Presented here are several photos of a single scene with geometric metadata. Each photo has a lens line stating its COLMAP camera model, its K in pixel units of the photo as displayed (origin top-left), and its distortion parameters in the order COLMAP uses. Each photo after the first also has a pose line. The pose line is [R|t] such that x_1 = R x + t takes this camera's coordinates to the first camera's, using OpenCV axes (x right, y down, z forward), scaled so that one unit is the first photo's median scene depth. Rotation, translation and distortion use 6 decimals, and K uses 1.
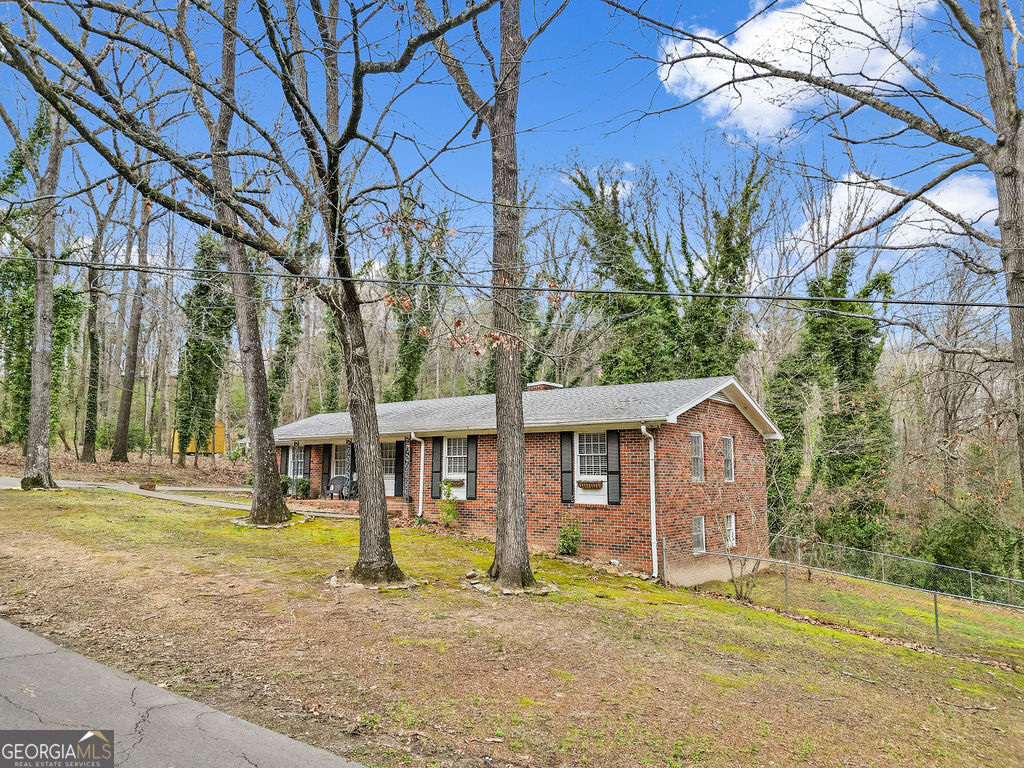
lens RADIAL K [[714.7, 0, 510.6], [0, 714.7, 376.5], [0, 0, 1]] dist [0.038808, -0.007032]
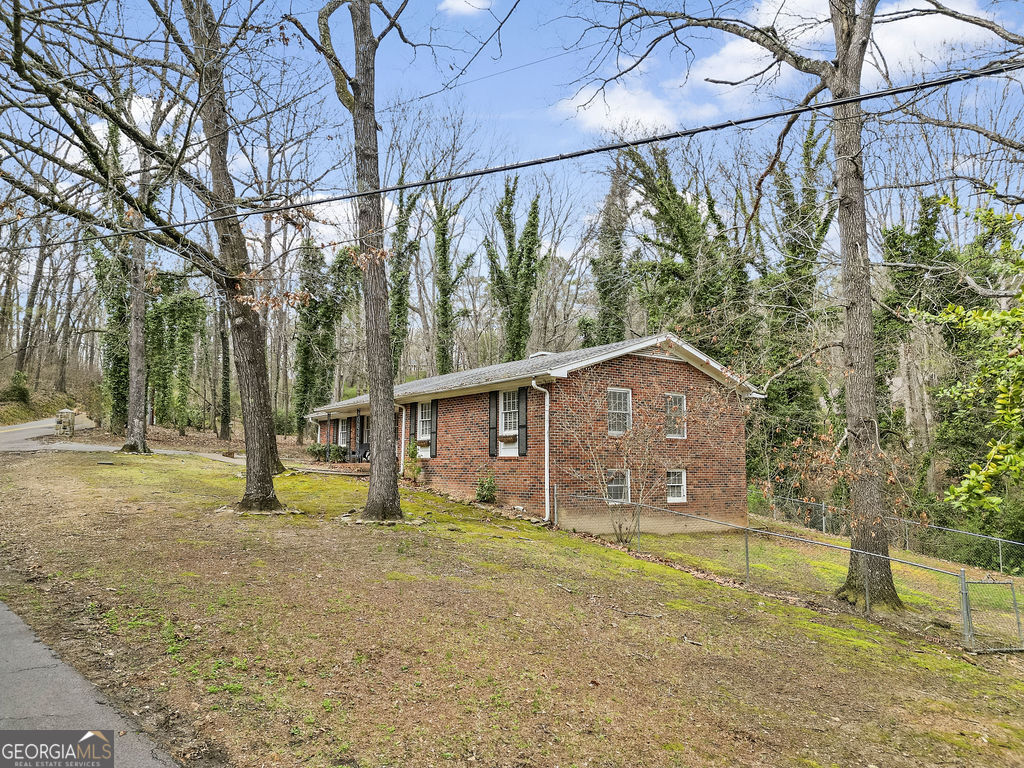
lens RADIAL K [[714.7, 0, 513.1], [0, 714.7, 385.7], [0, 0, 1]] dist [0.038808, -0.007032]
pose [[0.961195, -0.034226, -0.273738, 0.416473], [0.040859, 0.998992, 0.018565, 0.051735], [0.272827, -0.029030, 0.961625, -0.029486]]
